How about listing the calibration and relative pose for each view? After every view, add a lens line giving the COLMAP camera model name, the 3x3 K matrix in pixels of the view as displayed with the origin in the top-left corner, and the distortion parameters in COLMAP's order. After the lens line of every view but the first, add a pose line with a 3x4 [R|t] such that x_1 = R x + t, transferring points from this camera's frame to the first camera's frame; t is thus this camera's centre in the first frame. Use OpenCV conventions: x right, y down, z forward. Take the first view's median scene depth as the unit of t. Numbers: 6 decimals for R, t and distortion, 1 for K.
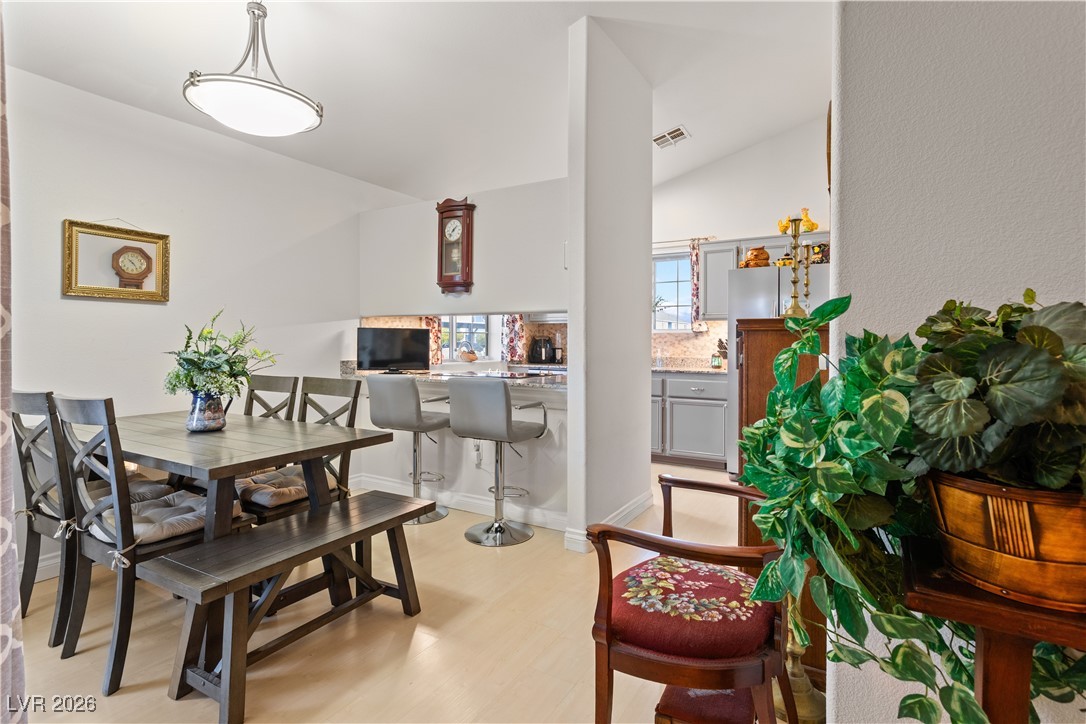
lens RADIAL K [[535.6, 0, 526.9], [0, 535.6, 344.3], [0, 0, 1]] dist [-0.025969, 0.024382]
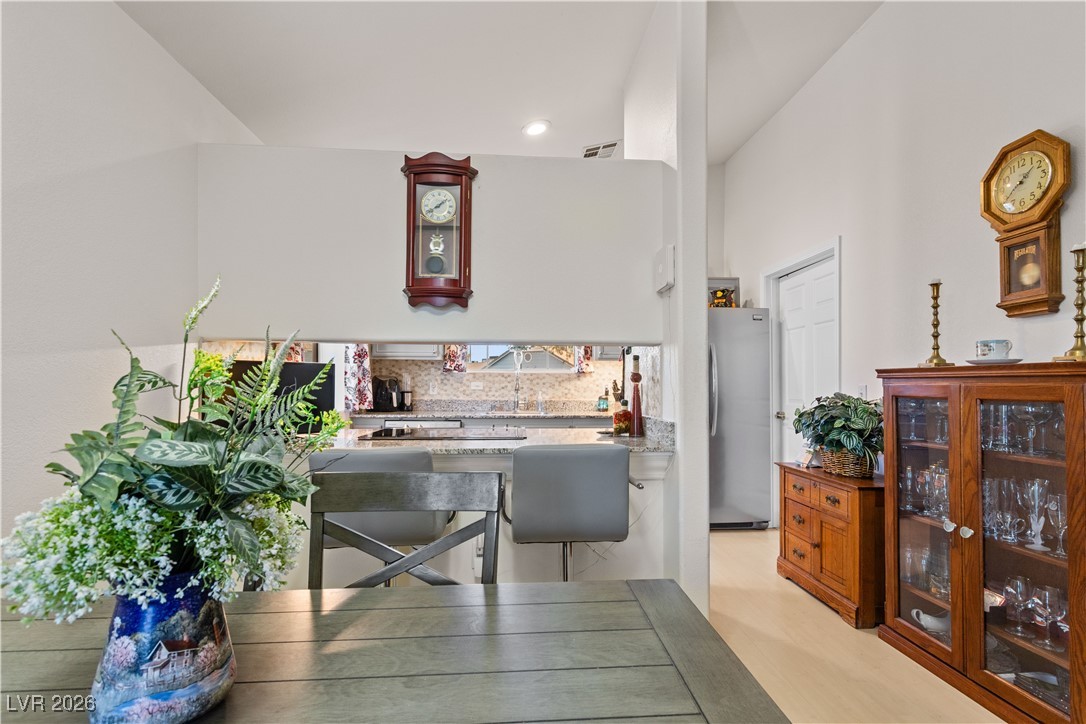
lens RADIAL K [[535.6, 0, 534.4], [0, 535.6, 378.7], [0, 0, 1]] dist [-0.025969, 0.024382]
pose [[0.816503, 0.003010, 0.577334, -0.310055], [0.002083, 0.999965, -0.008159, -0.005880], [-0.577338, 0.007864, 0.816467, 0.334370]]
